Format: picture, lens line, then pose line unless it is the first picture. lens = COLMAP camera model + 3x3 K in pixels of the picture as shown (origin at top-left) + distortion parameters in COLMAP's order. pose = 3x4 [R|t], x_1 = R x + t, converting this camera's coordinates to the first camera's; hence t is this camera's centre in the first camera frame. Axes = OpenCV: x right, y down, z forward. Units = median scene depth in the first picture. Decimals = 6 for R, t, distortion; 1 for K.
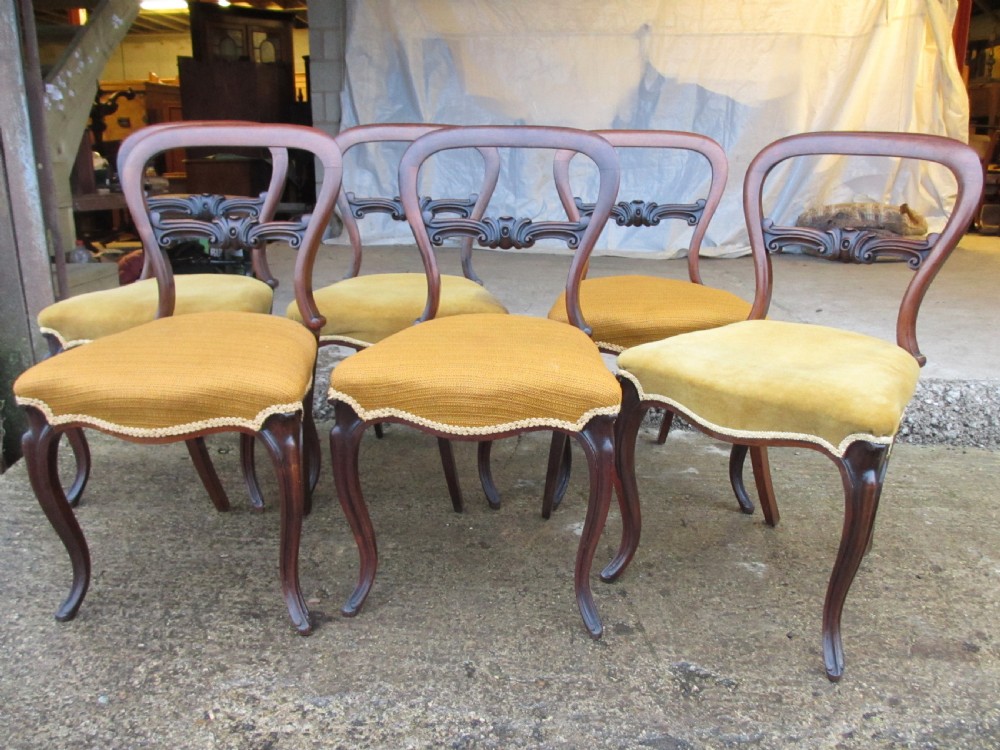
lens RADIAL K [[841.0, 0, 503.3], [0, 841.0, 381.4], [0, 0, 1]] dist [-0.059170, 0.028315]
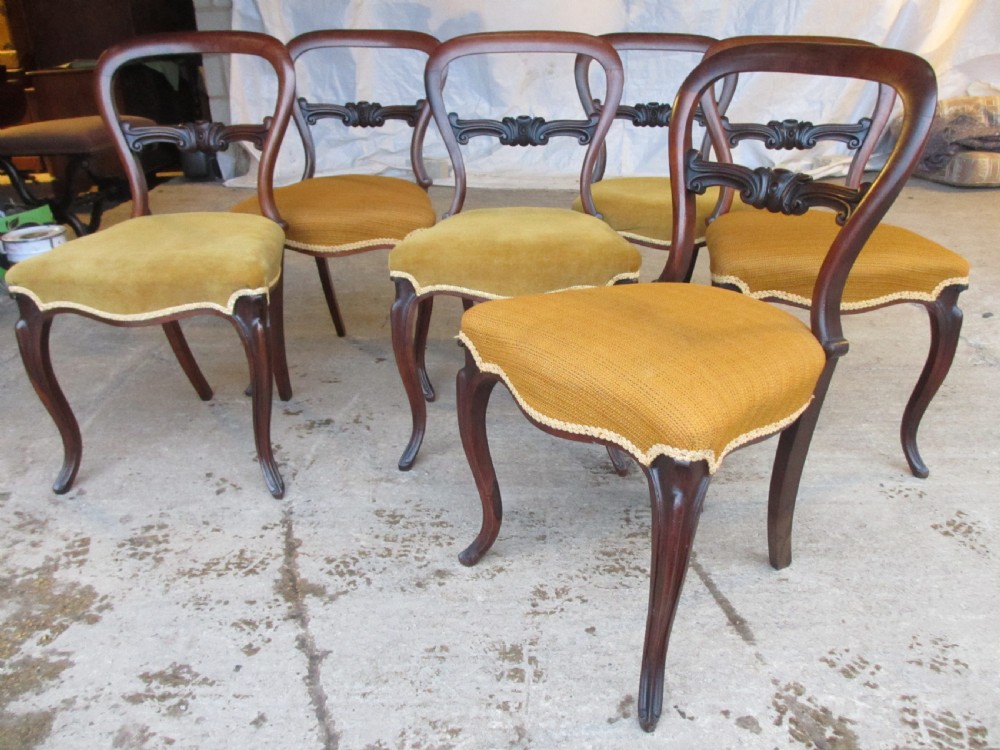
lens RADIAL K [[841.0, 0, 508.3], [0, 841.0, 390.4], [0, 0, 1]] dist [-0.059170, 0.028315]
pose [[0.999205, -0.039693, -0.003694, 0.024619], [0.039782, 0.986908, 0.156303, -0.099455], [-0.002559, -0.156325, 0.987702, 0.291221]]
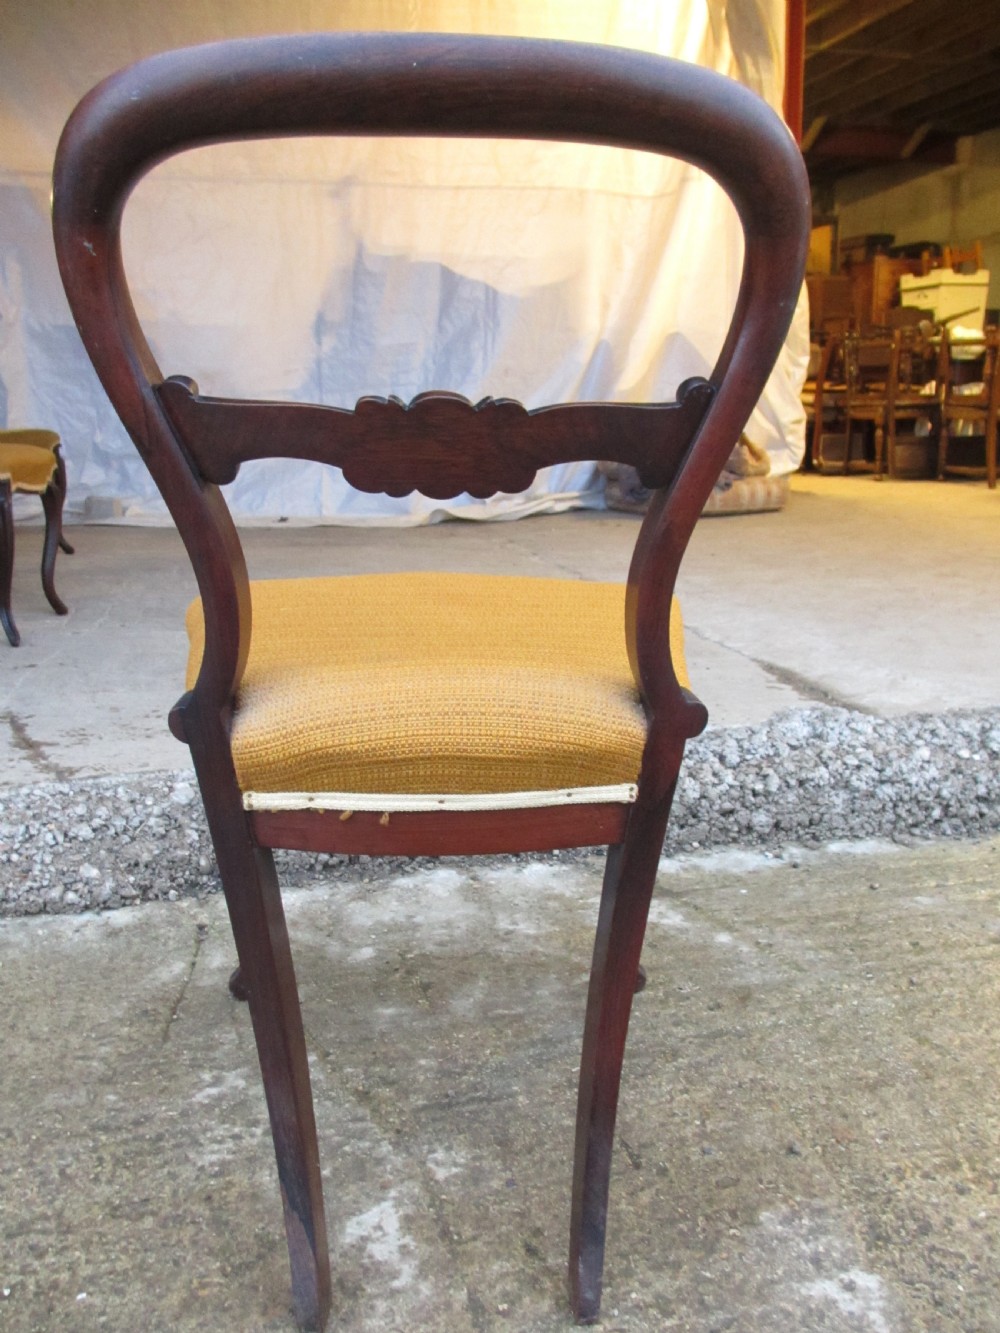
lens RADIAL K [[1121.0, 0, 495.2], [0, 1121.0, 673.3], [0, 0, 1]] dist [-0.059170, 0.028315]
pose [[0.958577, -0.077598, 0.274061, 0.007316], [0.083000, 0.996516, -0.008152, -0.019762], [-0.272474, 0.030561, 0.961678, 0.151689]]
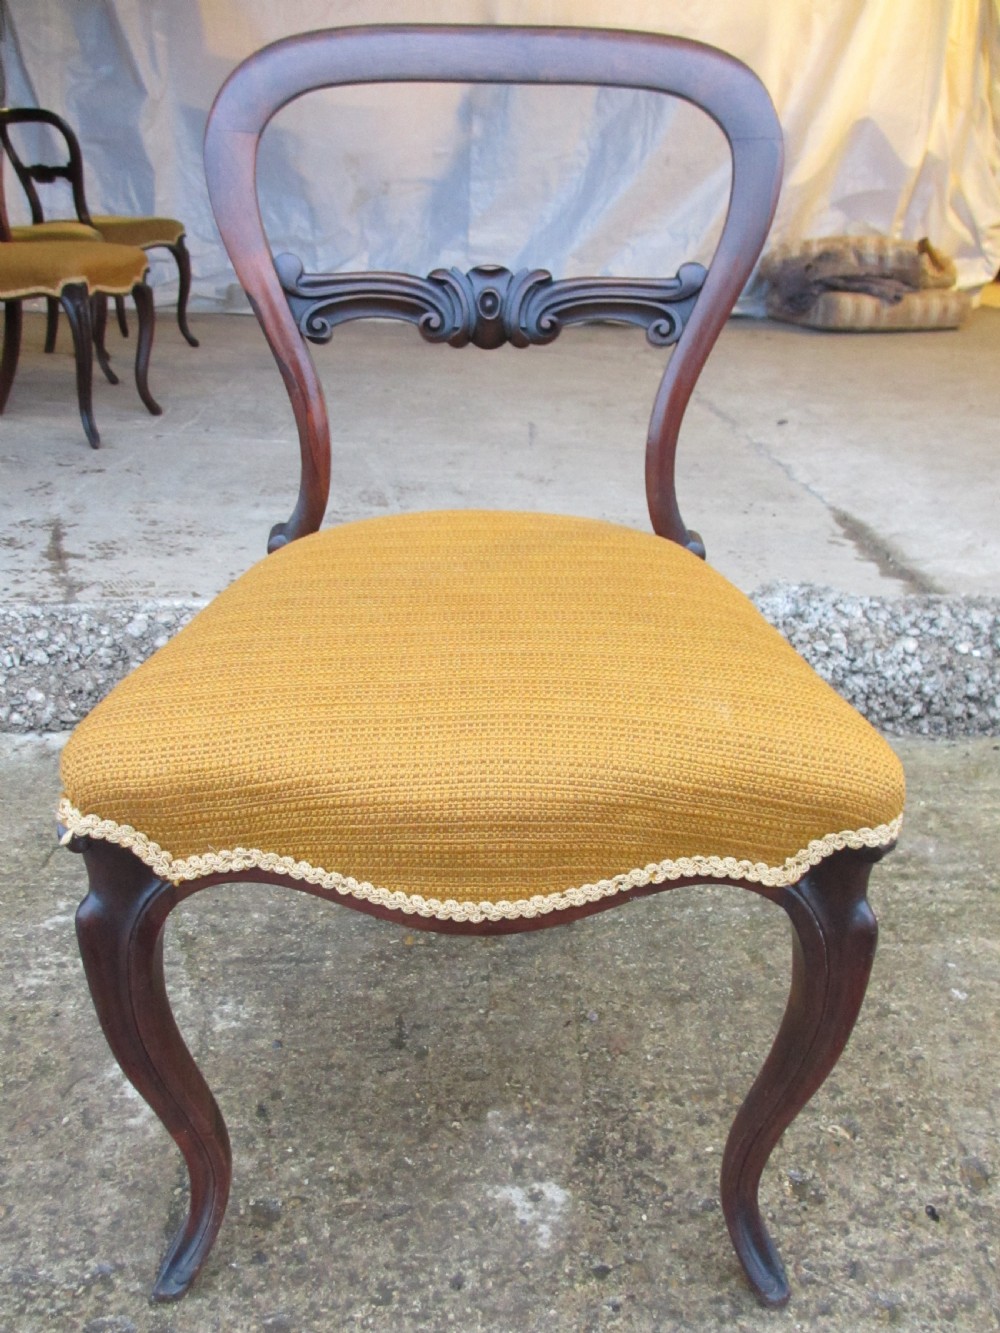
lens RADIAL K [[1121.0, 0, 496.0], [0, 1121.0, 674.7], [0, 0, 1]] dist [-0.059170, 0.028315]
pose [[0.995099, -0.034865, 0.092538, 0.066843], [0.018945, 0.985666, 0.167641, -0.031902], [-0.097056, -0.165066, 0.981495, 0.144785]]
